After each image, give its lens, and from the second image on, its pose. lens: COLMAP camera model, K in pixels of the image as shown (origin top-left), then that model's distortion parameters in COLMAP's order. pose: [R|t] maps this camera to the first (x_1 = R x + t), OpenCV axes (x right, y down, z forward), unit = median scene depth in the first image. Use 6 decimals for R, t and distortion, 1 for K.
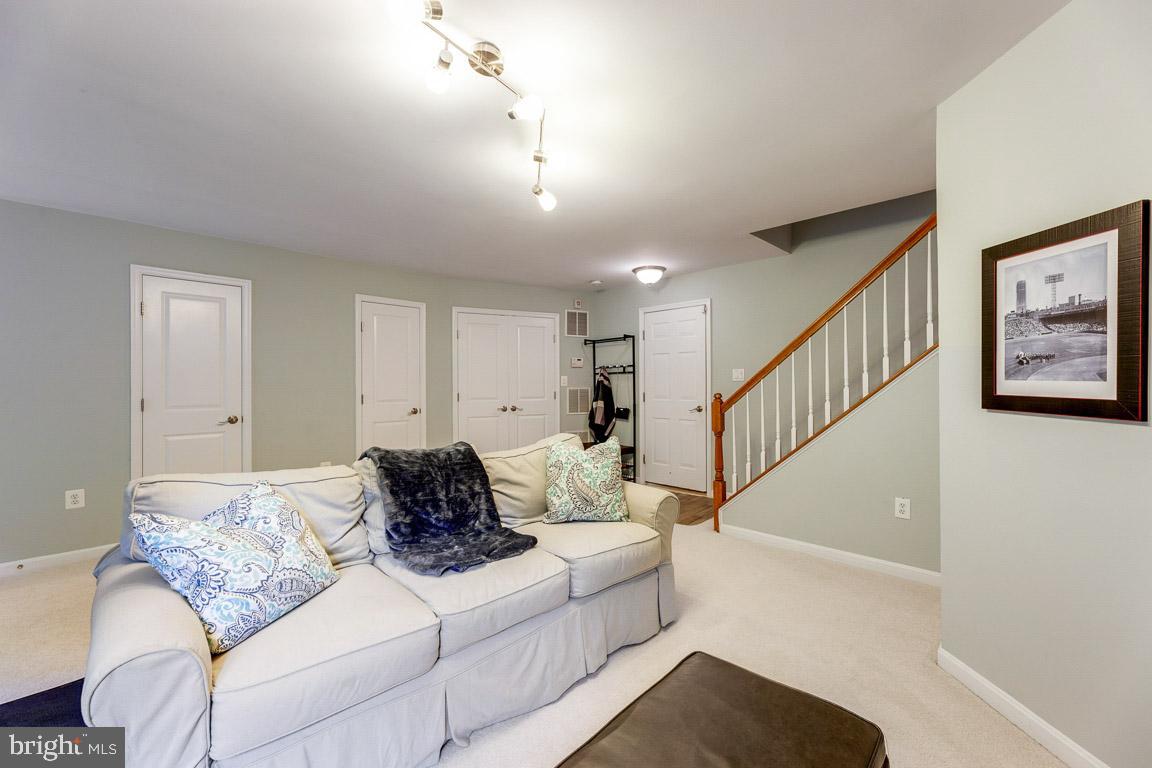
lens RADIAL K [[468.1, 0, 581.2], [0, 468.1, 383.5], [0, 0, 1]] dist [0.001397, 0.000076]
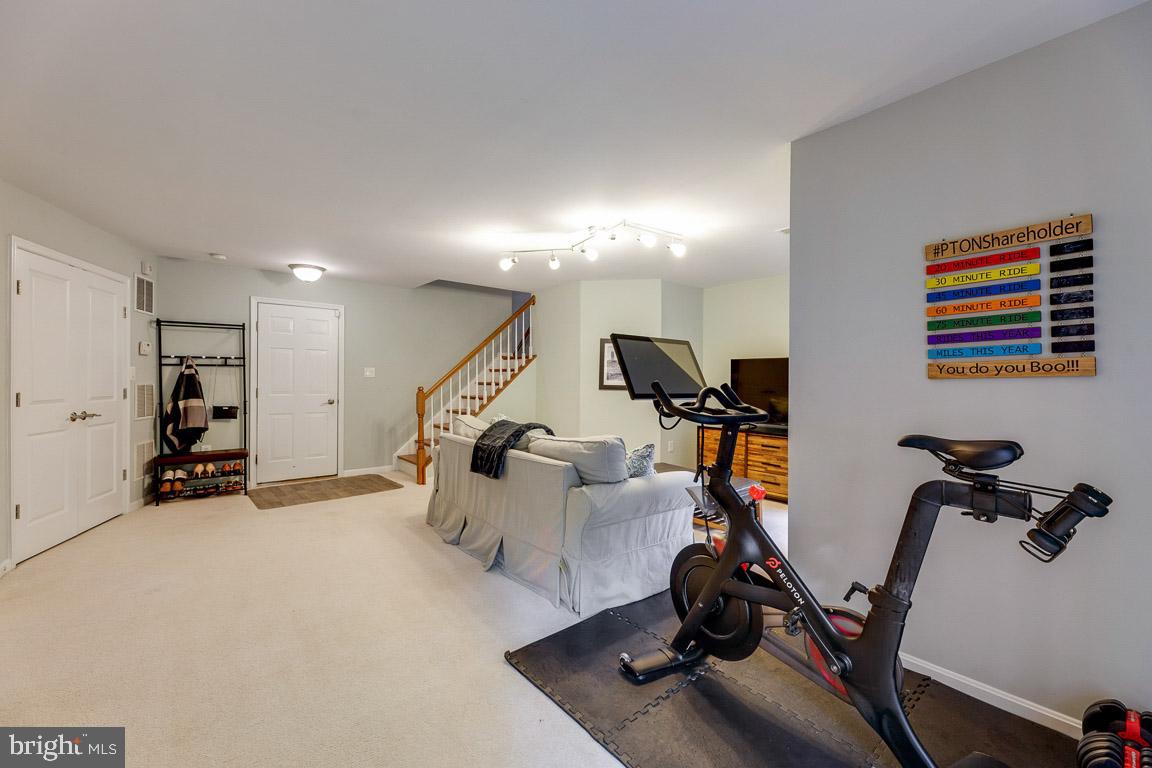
lens RADIAL K [[468.1, 0, 581.2], [0, 468.1, 383.5], [0, 0, 1]] dist [0.001397, 0.000076]
pose [[0.092695, -0.004549, 0.995684, -0.718526], [-0.010112, 0.999934, 0.005510, -0.000800], [-0.995643, -0.010580, 0.092643, 0.266859]]
